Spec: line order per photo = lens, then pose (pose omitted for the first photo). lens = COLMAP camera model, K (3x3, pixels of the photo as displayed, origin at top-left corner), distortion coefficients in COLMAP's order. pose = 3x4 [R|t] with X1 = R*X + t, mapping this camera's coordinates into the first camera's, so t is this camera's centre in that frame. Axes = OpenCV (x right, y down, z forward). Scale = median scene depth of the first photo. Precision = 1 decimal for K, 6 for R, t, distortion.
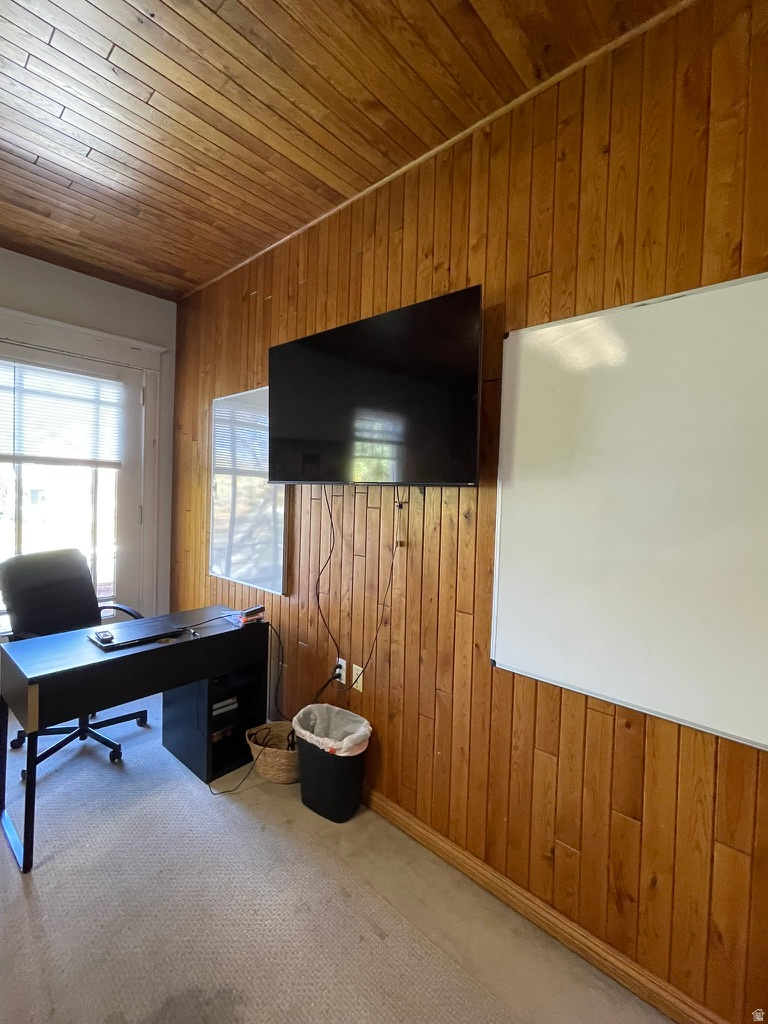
lens RADIAL K [[448.1, 0, 388.7], [0, 448.1, 507.9], [0, 0, 1]] dist [-0.004810, -0.000433]
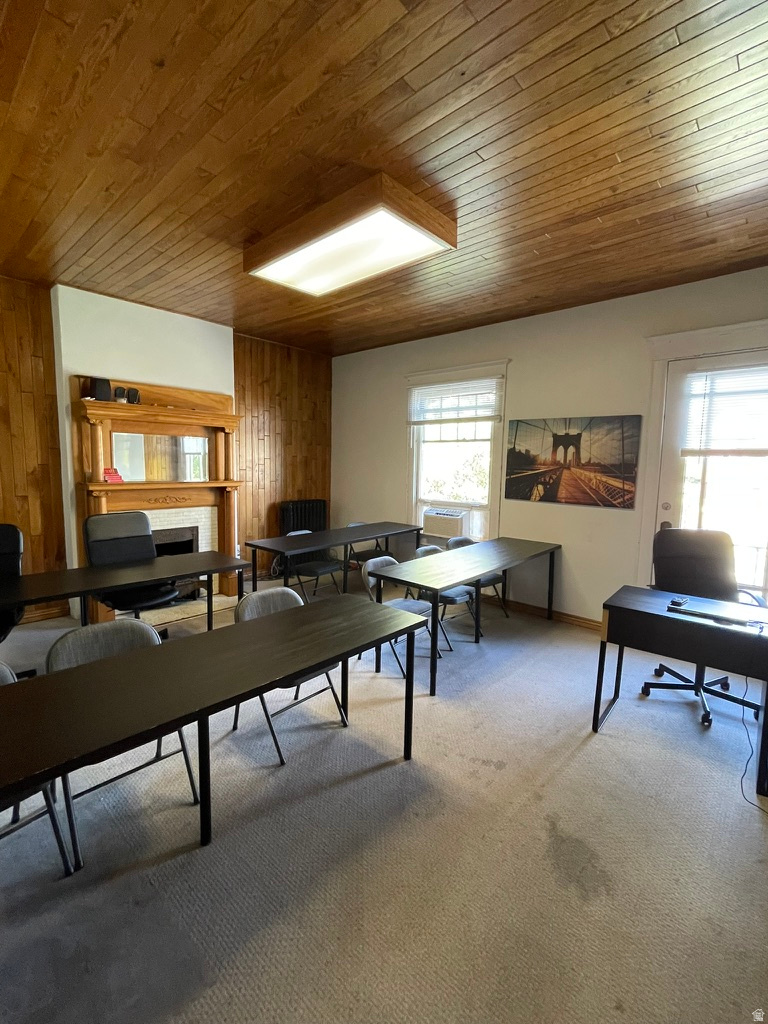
lens RADIAL K [[448.1, 0, 388.4], [0, 448.1, 511.3], [0, 0, 1]] dist [-0.004810, -0.000433]
pose [[-0.003195, 0.070123, -0.997533, 0.446926], [-0.061152, 0.995658, 0.070187, 0.017349], [0.998123, 0.061226, 0.001107, 0.188635]]
